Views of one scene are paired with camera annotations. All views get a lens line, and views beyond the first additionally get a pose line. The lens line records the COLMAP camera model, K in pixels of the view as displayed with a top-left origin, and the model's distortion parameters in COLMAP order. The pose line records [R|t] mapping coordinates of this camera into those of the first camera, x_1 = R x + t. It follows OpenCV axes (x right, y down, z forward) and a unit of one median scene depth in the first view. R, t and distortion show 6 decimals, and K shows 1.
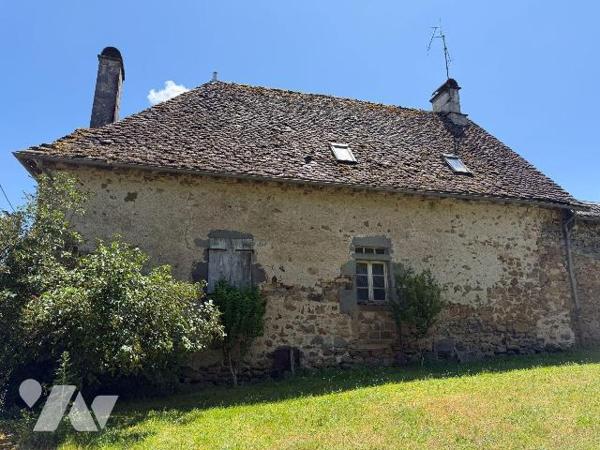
lens RADIAL K [[410.7, 0, 298.1], [0, 410.7, 220.0], [0, 0, 1]] dist [0.072508, -0.096124]
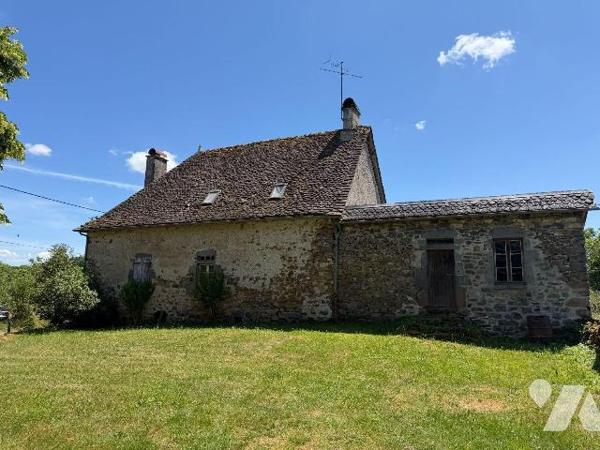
lens RADIAL K [[410.7, 0, 298.1], [0, 410.7, 220.0], [0, 0, 1]] dist [0.072508, -0.096124]
pose [[0.770790, -0.095471, -0.629896, 1.511720], [0.137198, 0.990384, 0.017777, -0.059222], [0.622141, -0.100123, 0.776476, -0.077828]]
